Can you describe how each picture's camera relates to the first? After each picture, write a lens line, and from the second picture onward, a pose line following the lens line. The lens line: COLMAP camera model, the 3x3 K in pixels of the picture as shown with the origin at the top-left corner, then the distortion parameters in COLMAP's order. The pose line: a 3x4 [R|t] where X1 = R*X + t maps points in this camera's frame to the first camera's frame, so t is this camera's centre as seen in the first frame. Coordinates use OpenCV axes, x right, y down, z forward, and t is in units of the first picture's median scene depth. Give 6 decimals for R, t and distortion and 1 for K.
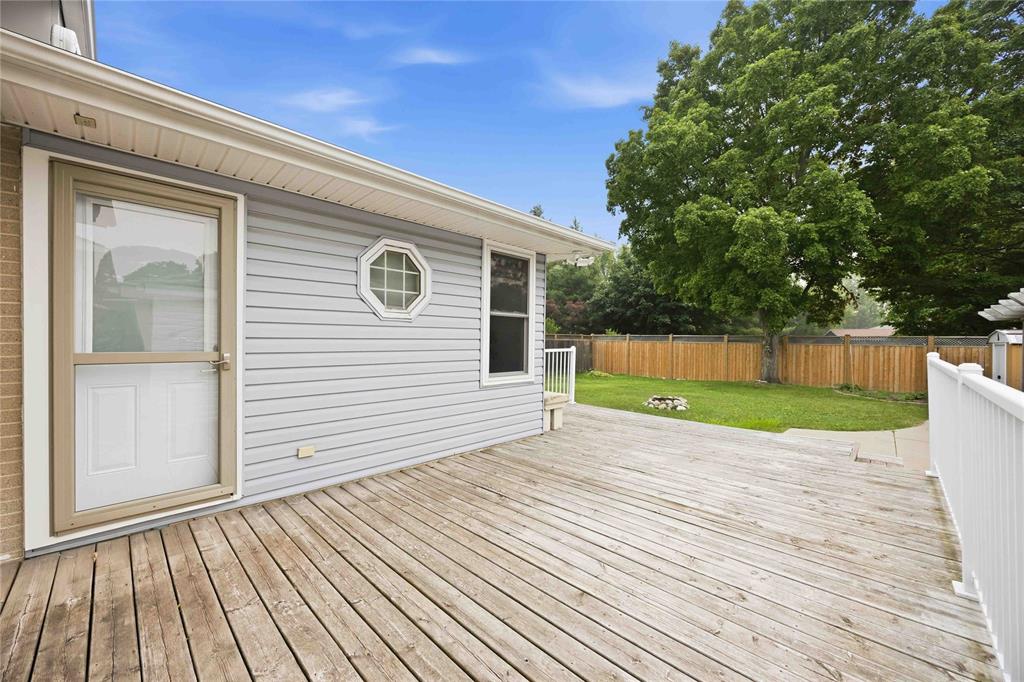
lens RADIAL K [[394.7, 0, 512.0], [0, 394.7, 341.0], [0, 0, 1]] dist [-0.001151, 0.000312]
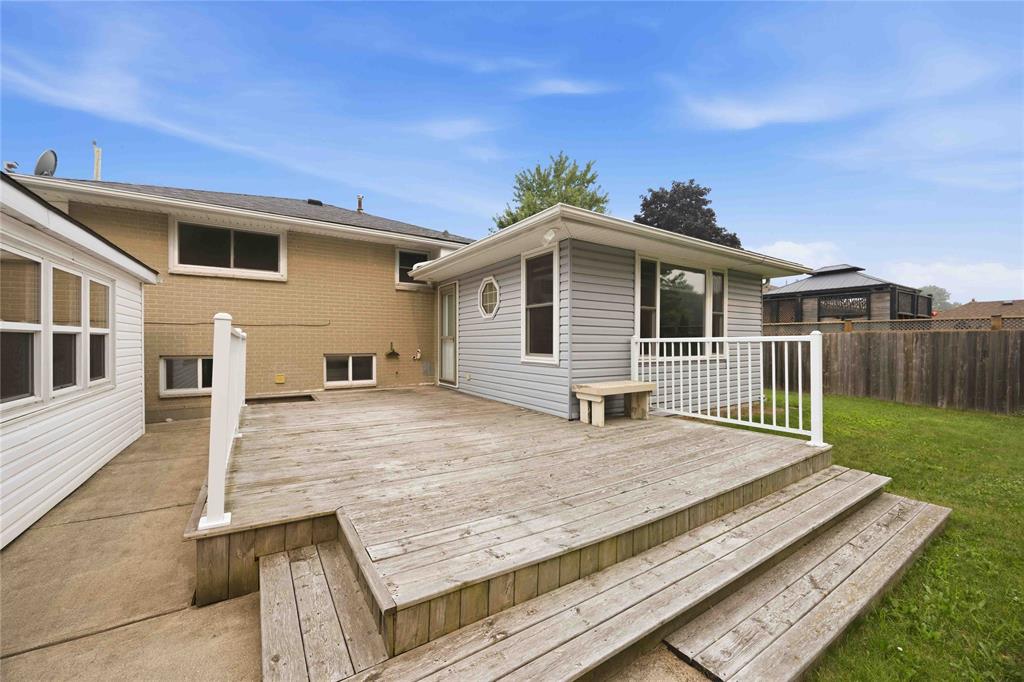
lens RADIAL K [[395.2, 0, 514.1], [0, 395.2, 345.0], [0, 0, 1]] dist [0.000132, -0.000015]
pose [[-0.216236, -0.002807, -0.976337, 0.711800], [-0.007419, 0.999972, -0.001231, 0.033242], [0.976313, 0.006977, -0.216251, 0.715313]]
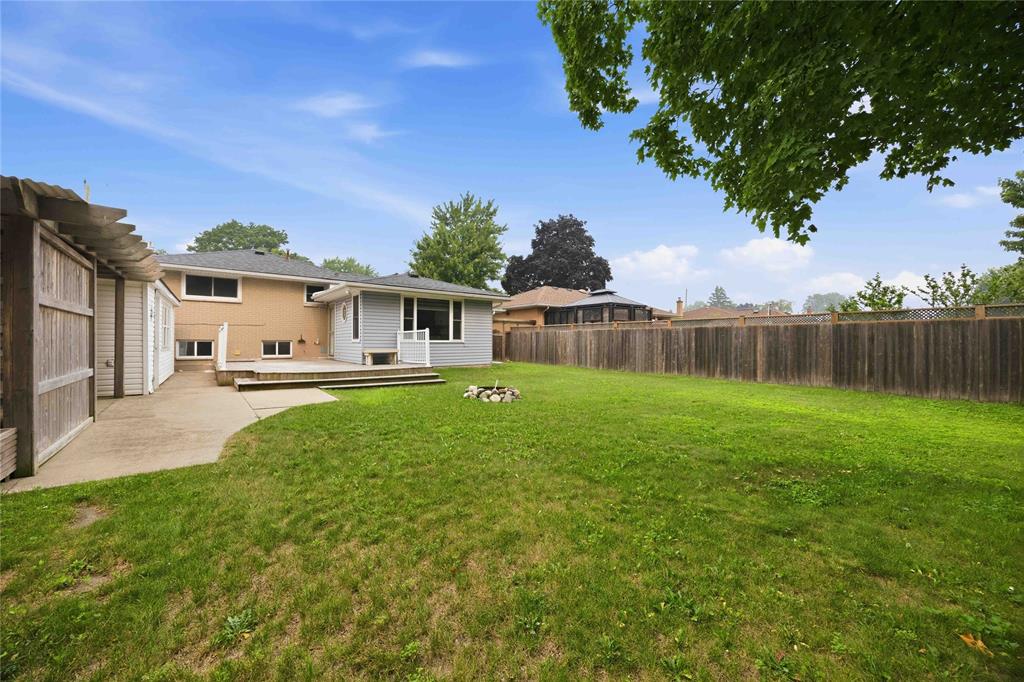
lens RADIAL K [[388.1, 0, 511.9], [0, 388.1, 344.0], [0, 0, 1]] dist [-0.002357, -0.000291]
pose [[-0.134963, -0.006661, -0.990828, 1.539934], [-0.006922, 0.999959, -0.005779, 0.079007], [0.990826, 0.006078, -0.135004, 1.486335]]
